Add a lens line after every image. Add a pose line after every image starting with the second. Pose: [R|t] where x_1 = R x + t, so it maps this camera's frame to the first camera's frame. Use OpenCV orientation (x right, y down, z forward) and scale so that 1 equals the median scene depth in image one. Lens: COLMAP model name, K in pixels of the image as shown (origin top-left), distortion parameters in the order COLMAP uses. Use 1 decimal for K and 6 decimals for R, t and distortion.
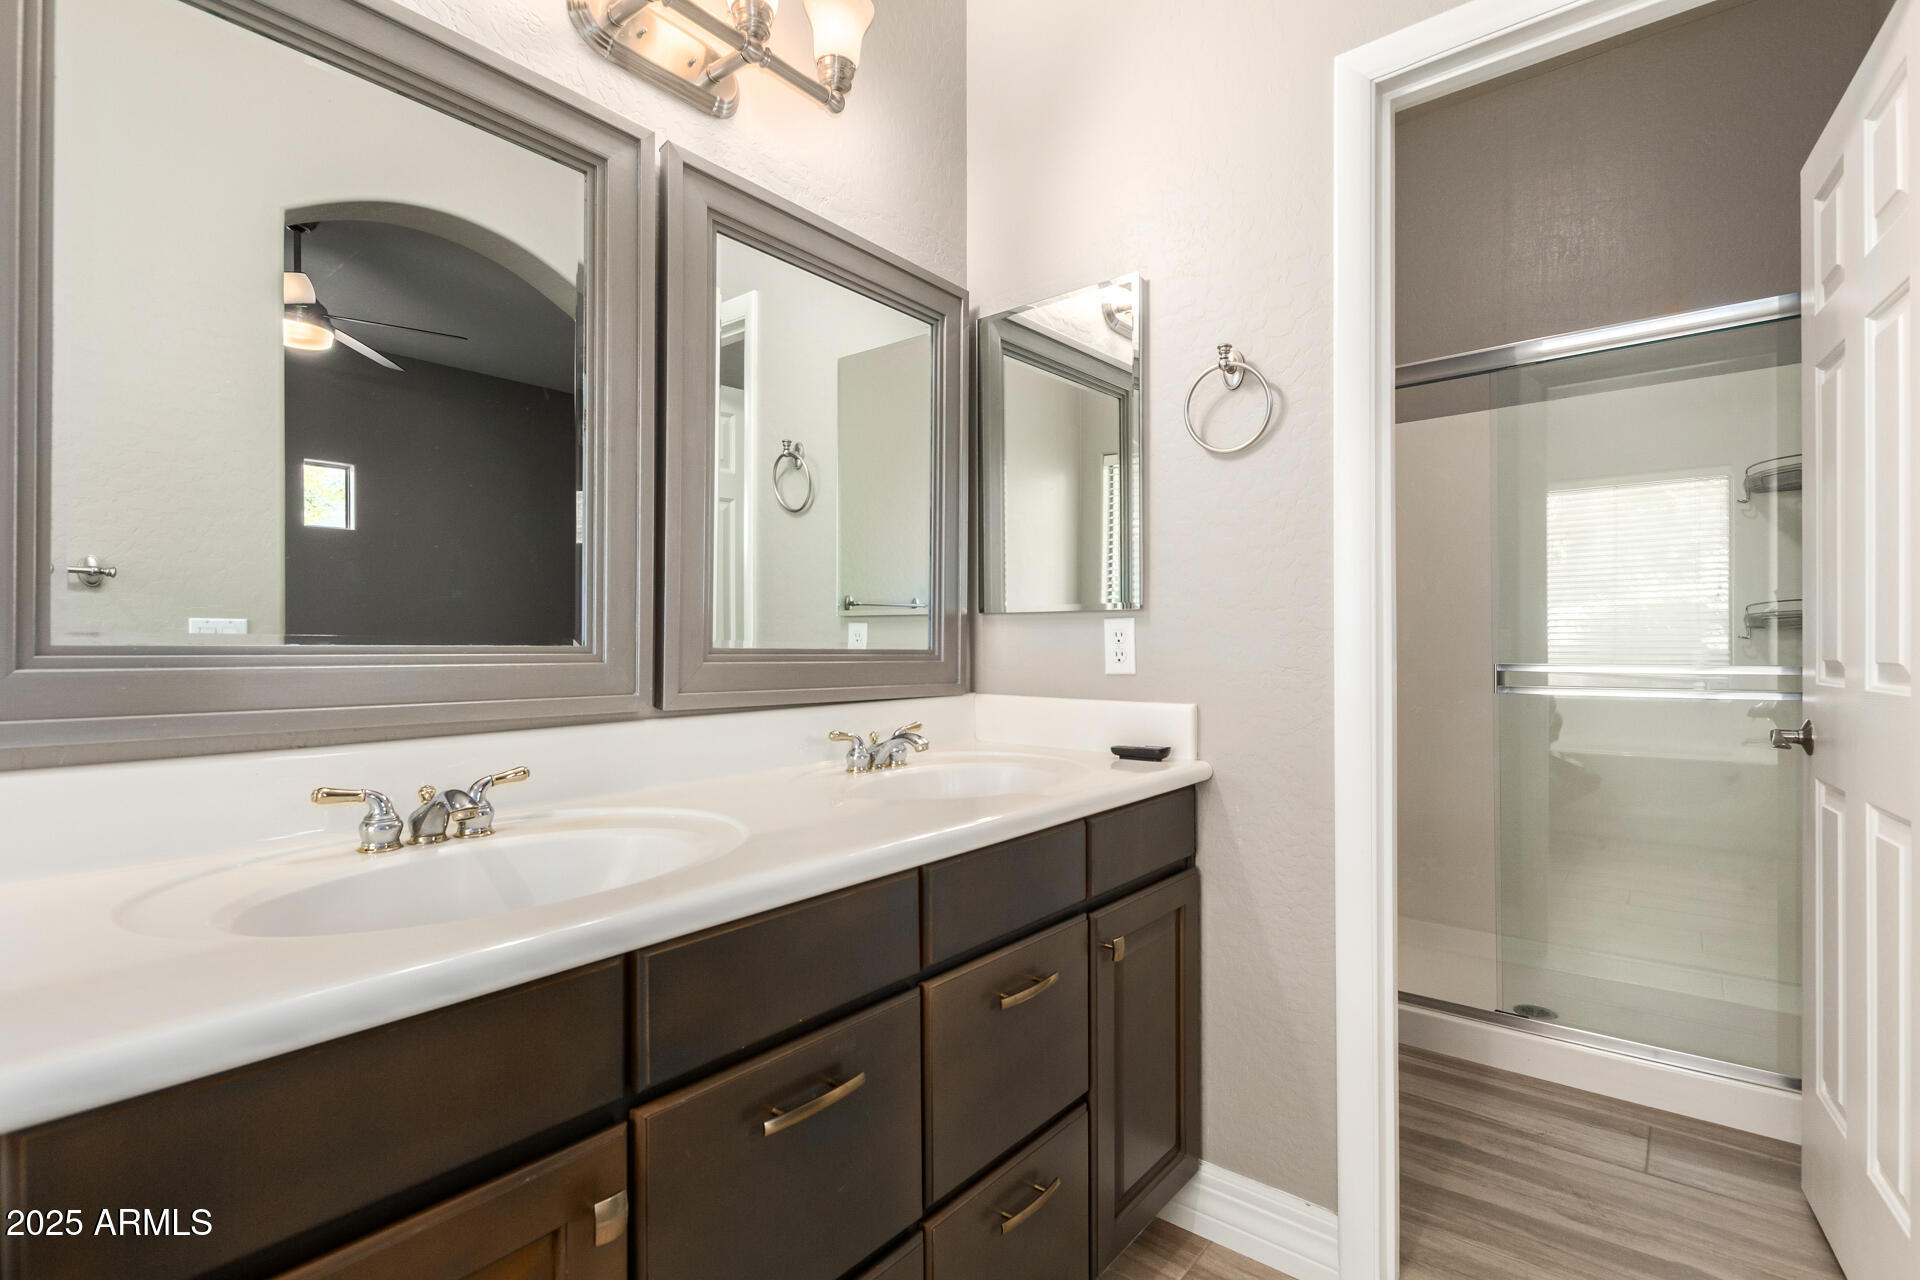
lens RADIAL K [[893.2, 0, 966.8], [0, 893.2, 646.4], [0, 0, 1]] dist [0.001443, -0.001532]
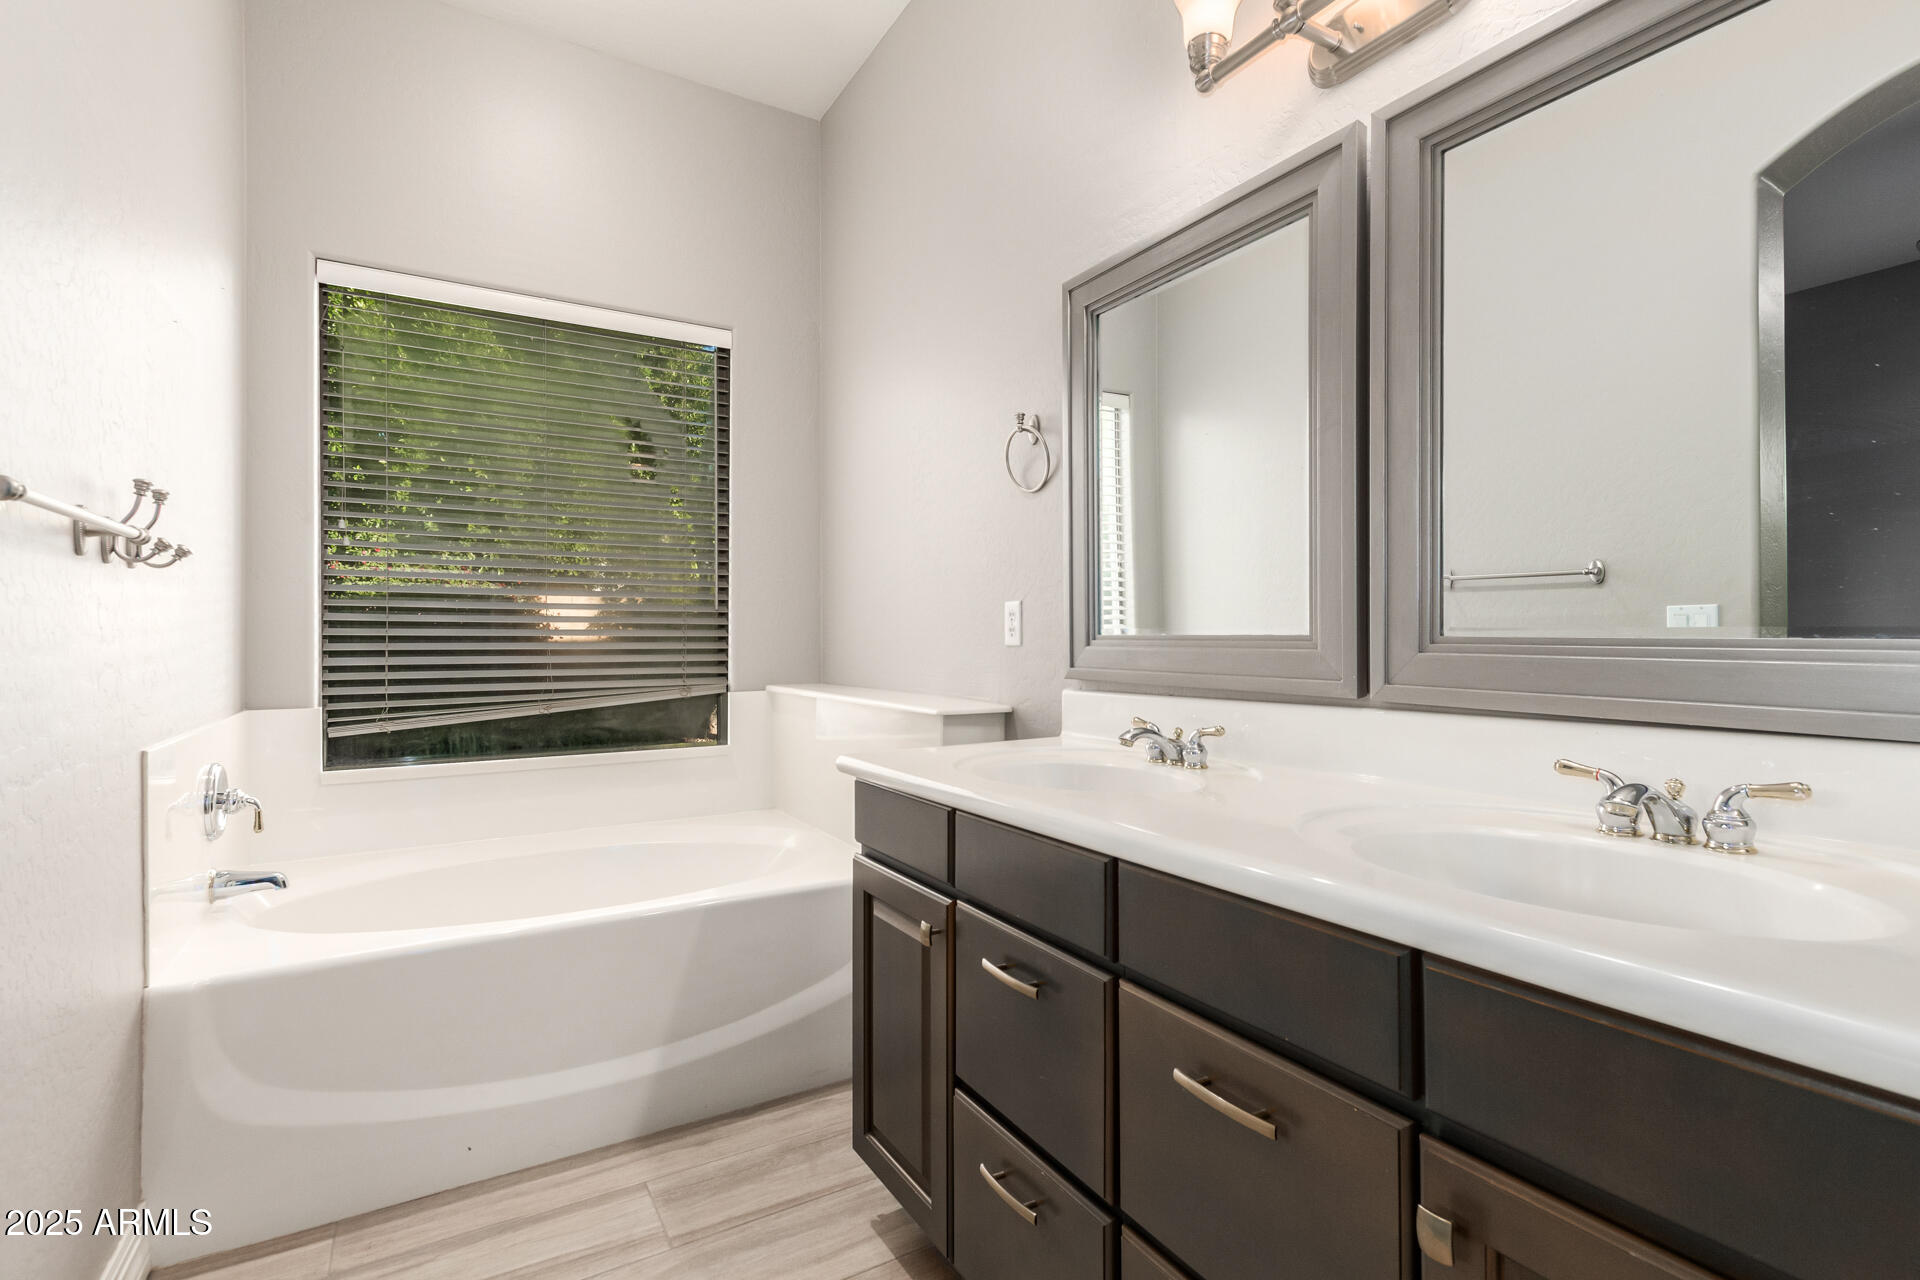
lens RADIAL K [[893.2, 0, 964.2], [0, 893.2, 637.1], [0, 0, 1]] dist [0.001443, -0.001532]
pose [[-0.314894, -0.004213, -0.949118, 0.728140], [0.000266, 0.999990, -0.004527, 0.007533], [0.949127, -0.001678, -0.314889, 0.887258]]
